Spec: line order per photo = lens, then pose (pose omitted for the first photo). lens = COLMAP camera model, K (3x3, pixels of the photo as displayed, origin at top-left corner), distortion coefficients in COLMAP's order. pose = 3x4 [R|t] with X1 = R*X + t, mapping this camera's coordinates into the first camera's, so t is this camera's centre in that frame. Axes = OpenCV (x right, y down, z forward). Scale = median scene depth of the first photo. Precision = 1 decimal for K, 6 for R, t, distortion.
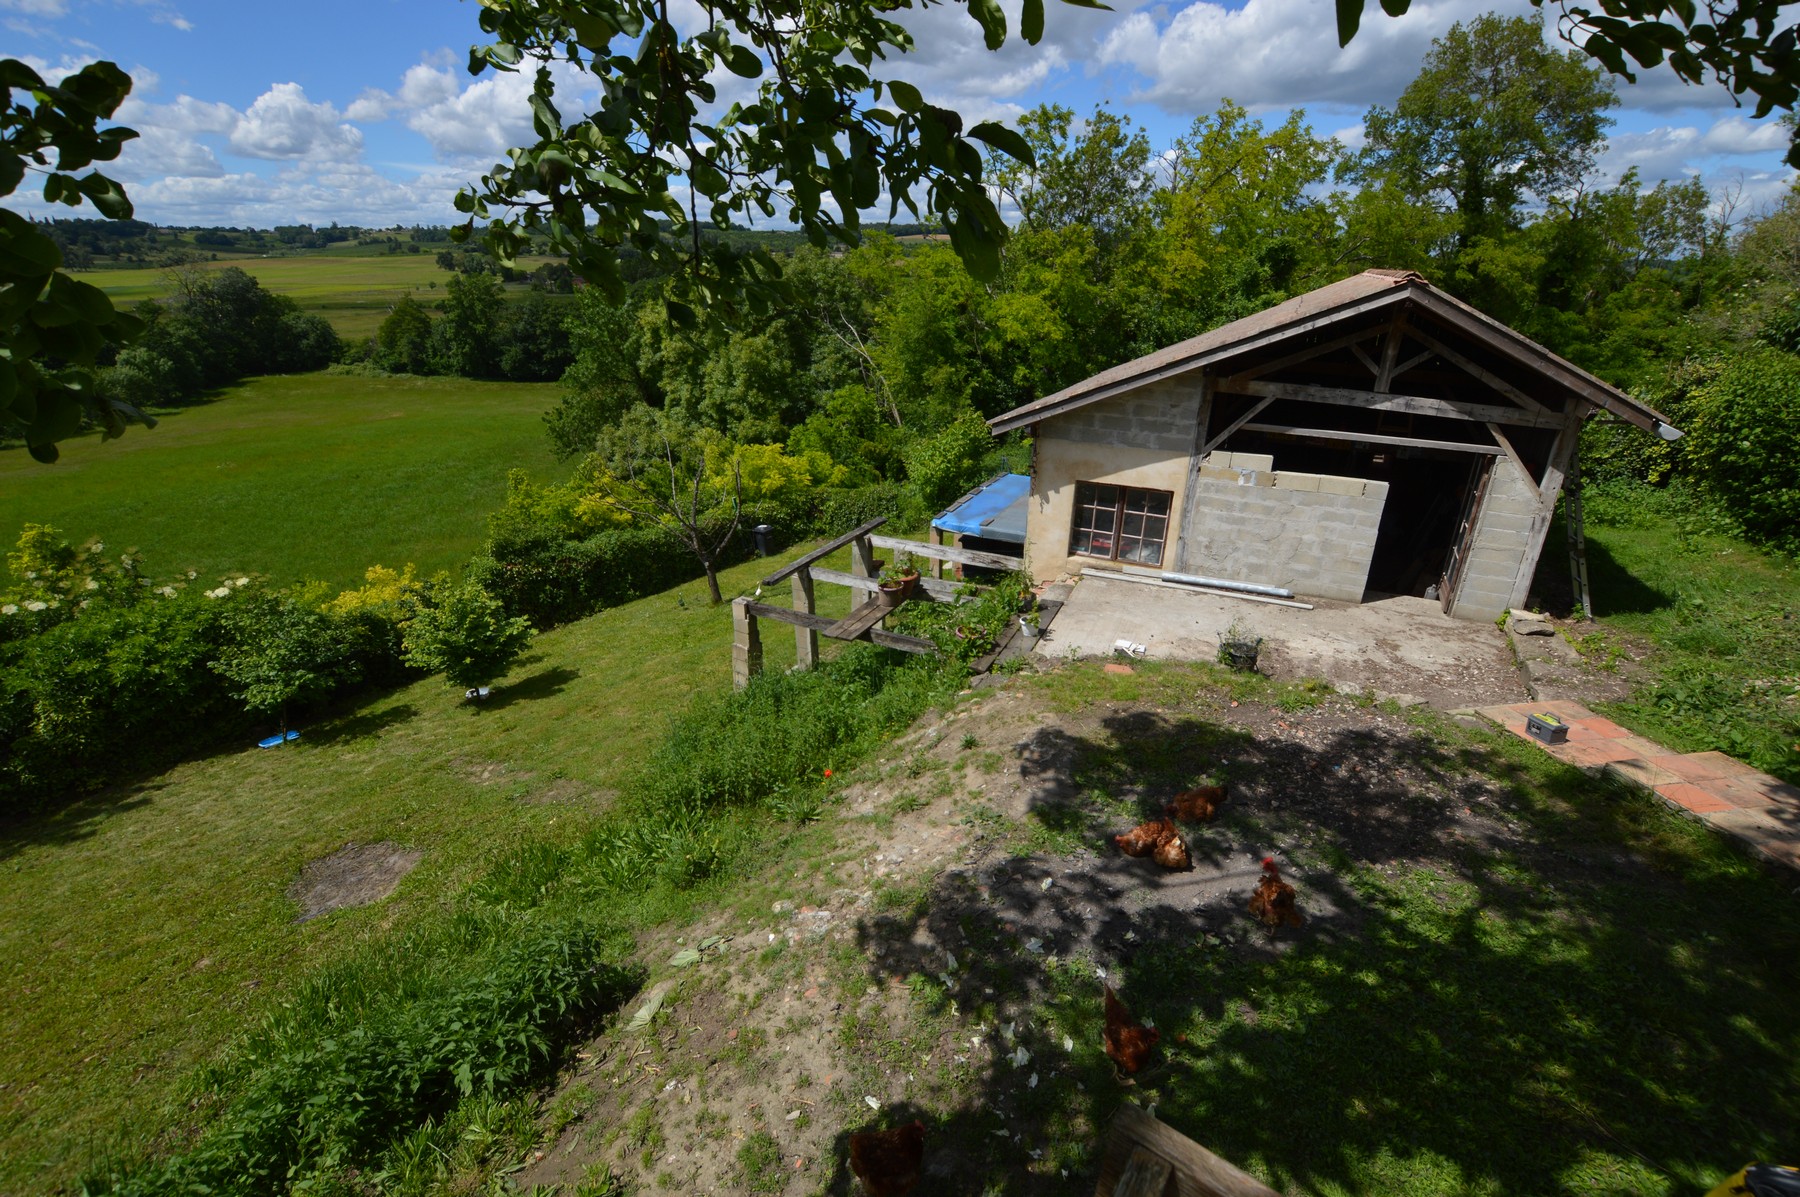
lens RADIAL K [[804.1, 0, 900.0], [0, 804.1, 598.5], [0, 0, 1]] dist [-0.031605, 0.003932]
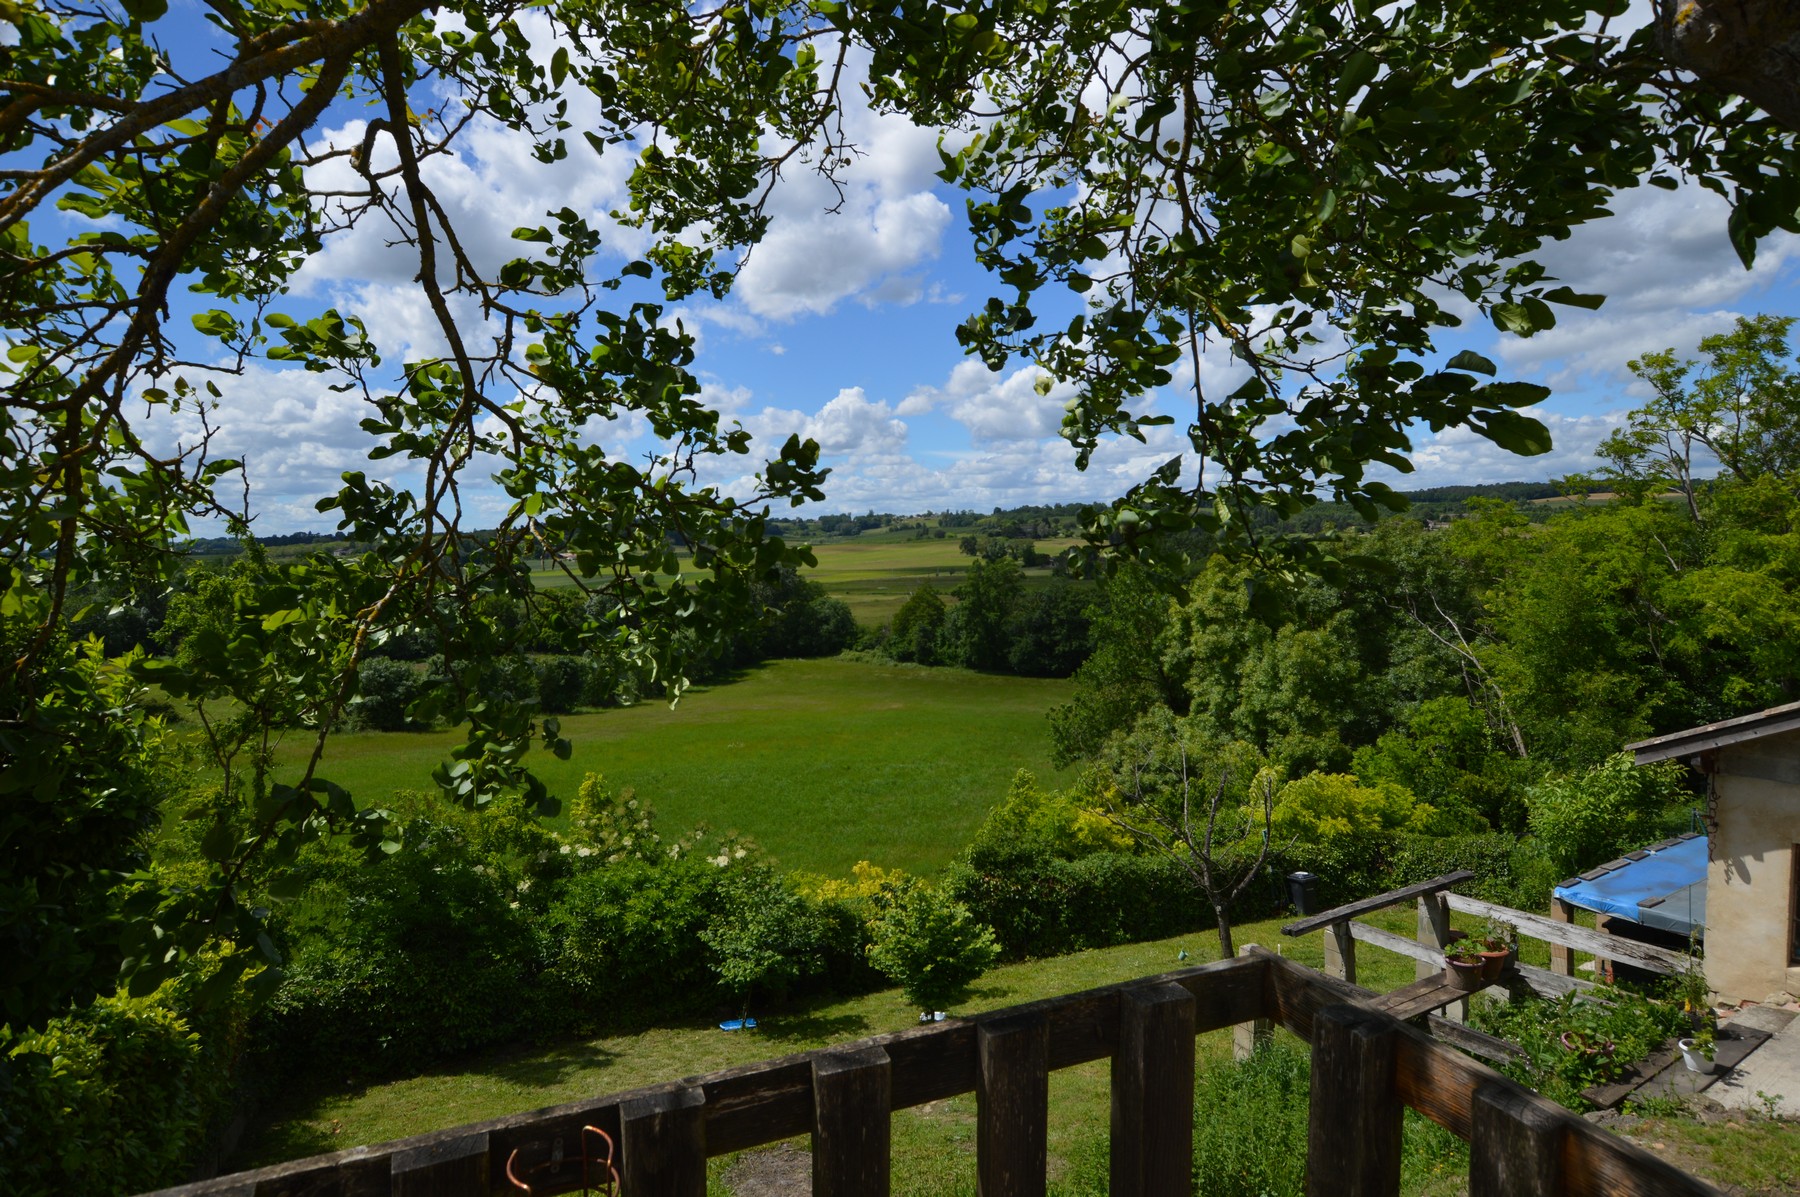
lens RADIAL K [[1061.0, 0, 900.0], [0, 1061.0, 598.5], [0, 0, 1]] dist [-0.001605, 0.001088]
pose [[0.851953, -0.003546, -0.523607, 0.028550], [-0.174382, 0.940972, -0.290108, 0.021916], [0.493728, 0.338466, 0.801045, -0.060595]]
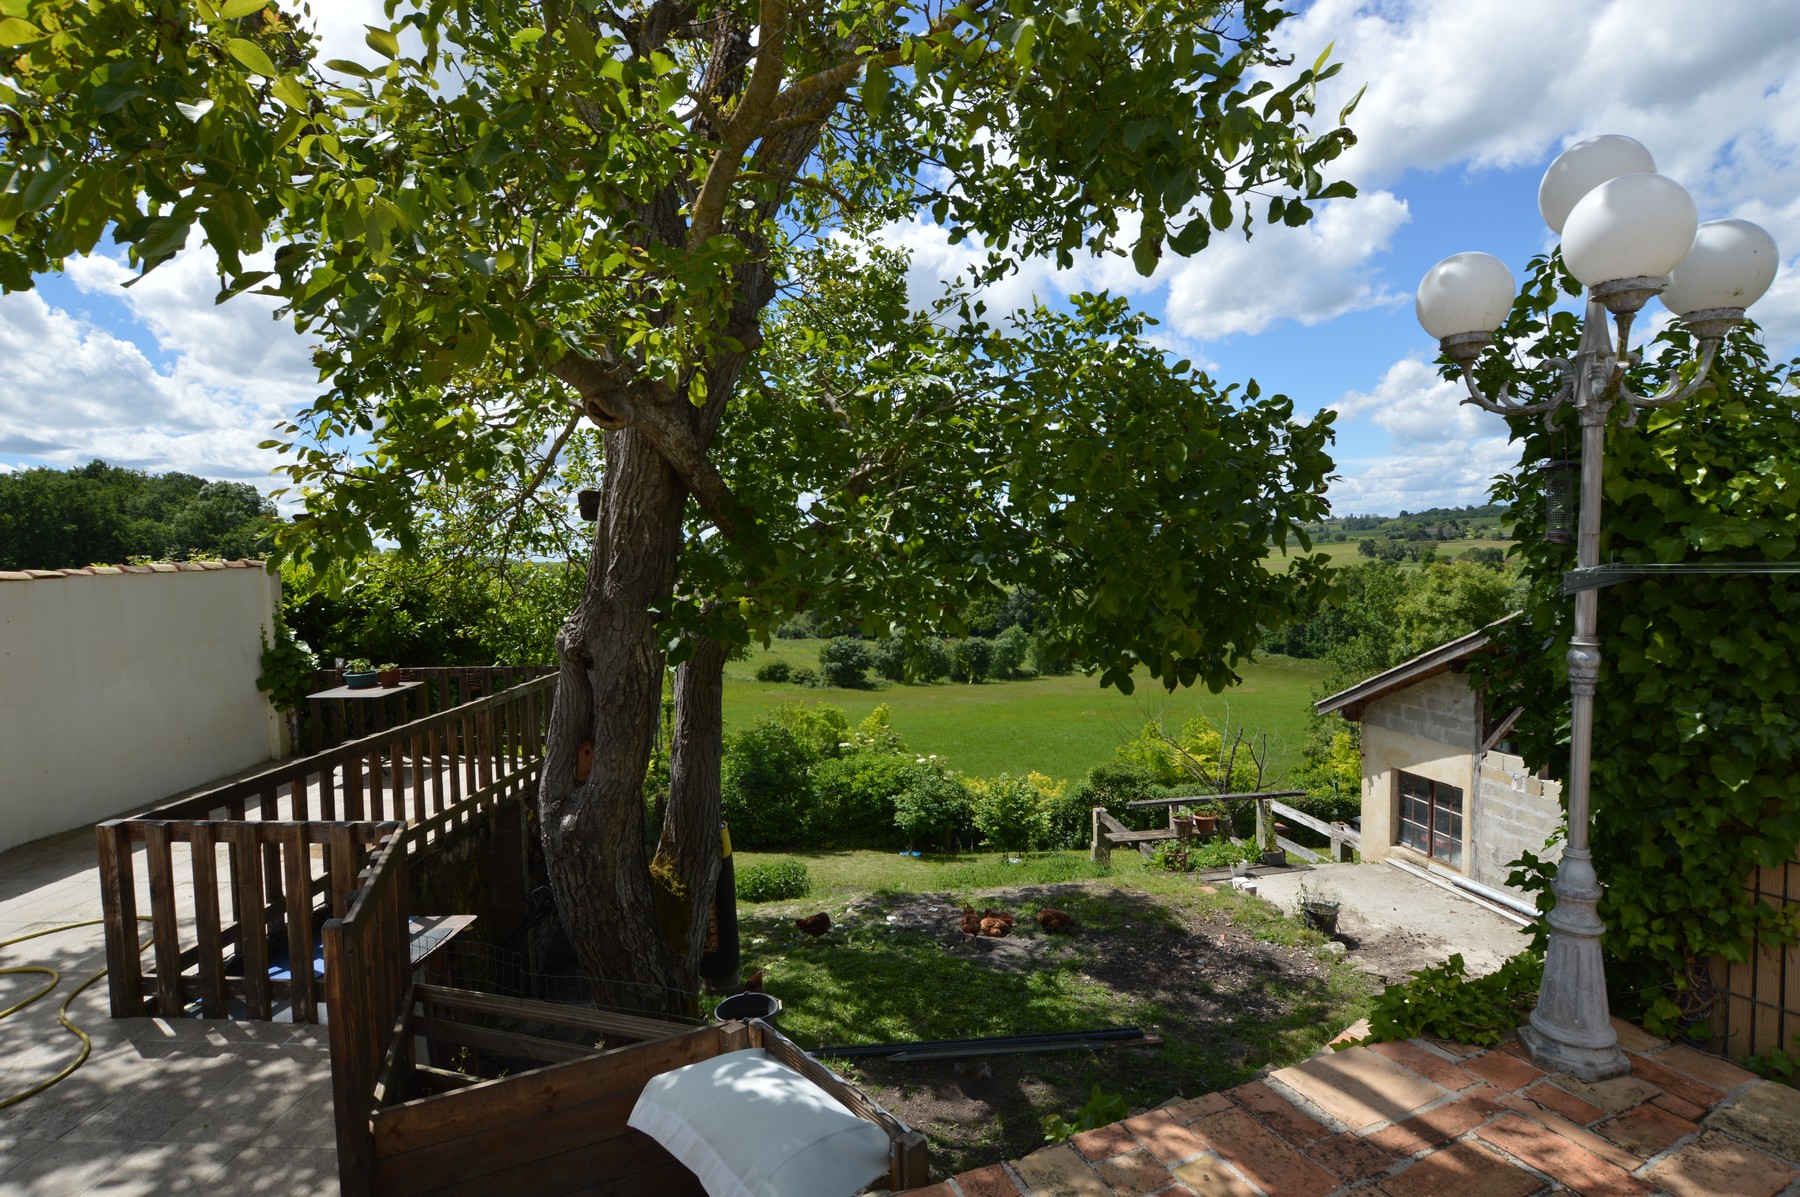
lens RADIAL K [[877.1, 0, 900.0], [0, 877.1, 598.5], [0, 0, 1]] dist [-0.001514, -0.000193]
pose [[0.559652, 0.003313, -0.828721, 0.445064], [-0.283969, 0.940220, -0.188012, 0.021700], [0.778557, 0.340553, 0.527137, -0.086020]]
